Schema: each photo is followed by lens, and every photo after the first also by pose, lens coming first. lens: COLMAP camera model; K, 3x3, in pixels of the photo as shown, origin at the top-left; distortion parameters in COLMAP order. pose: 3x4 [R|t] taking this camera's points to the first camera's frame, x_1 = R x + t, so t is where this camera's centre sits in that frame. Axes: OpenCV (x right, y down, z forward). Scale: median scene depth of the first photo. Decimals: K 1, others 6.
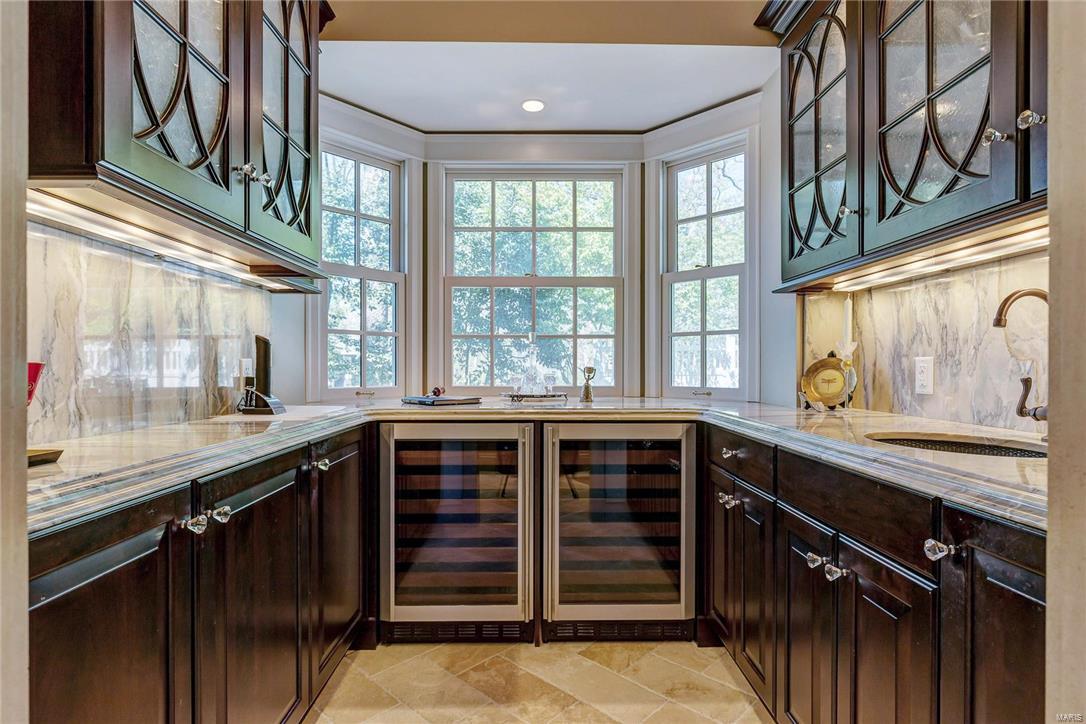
lens RADIAL K [[556.2, 0, 543.1], [0, 556.2, 369.1], [0, 0, 1]] dist [-0.023485, -0.000144]
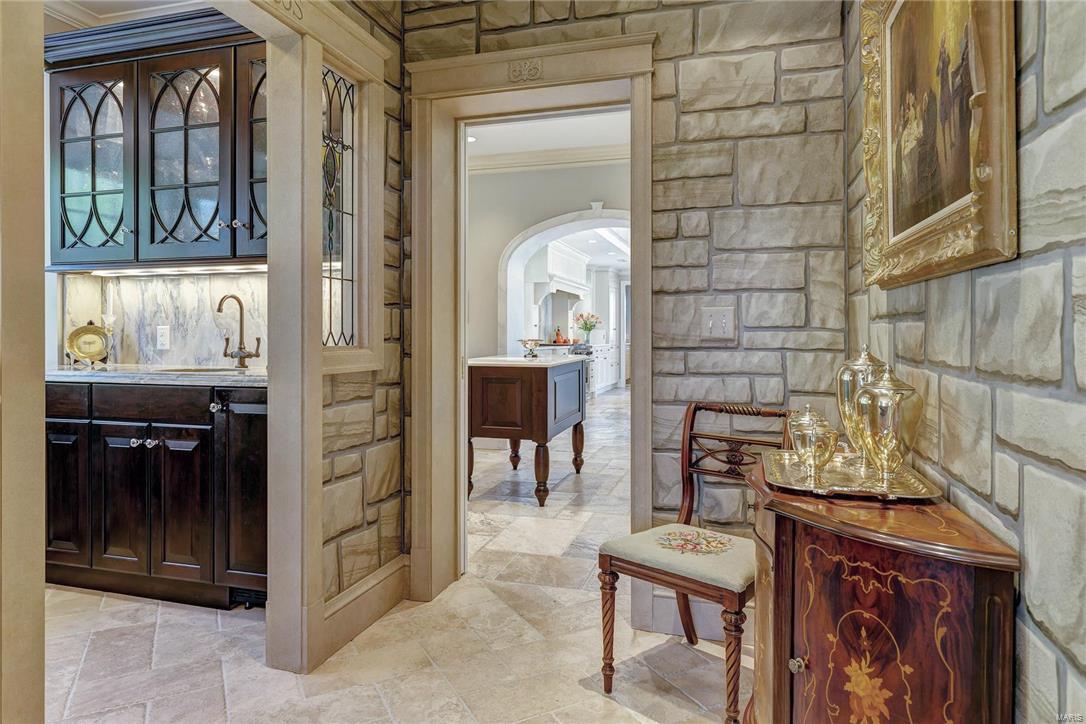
lens RADIAL K [[662.8, 0, 545.0], [0, 662.8, 347.1], [0, 0, 1]] dist [0.001784, -0.000728]
pose [[0.305696, -0.016139, 0.951992, -0.778533], [0.002738, 0.999867, 0.016072, 0.010694], [-0.952125, -0.002307, 0.305700, -0.616530]]
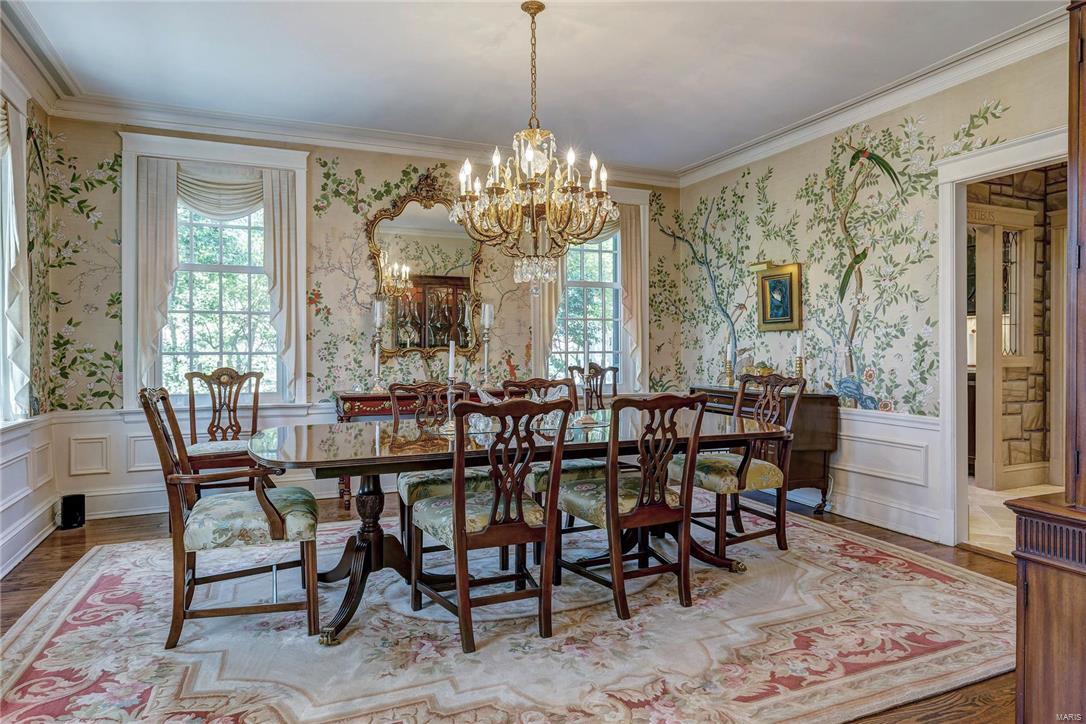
lens RADIAL K [[662.8, 0, 545.0], [0, 662.8, 347.1], [0, 0, 1]] dist [0.001784, -0.000728]
pose [[0.920889, 0.001070, 0.389823, -3.016077], [0.001314, 0.999982, -0.005848, 0.007963], [-0.389822, 0.005897, 0.920871, -1.916654]]
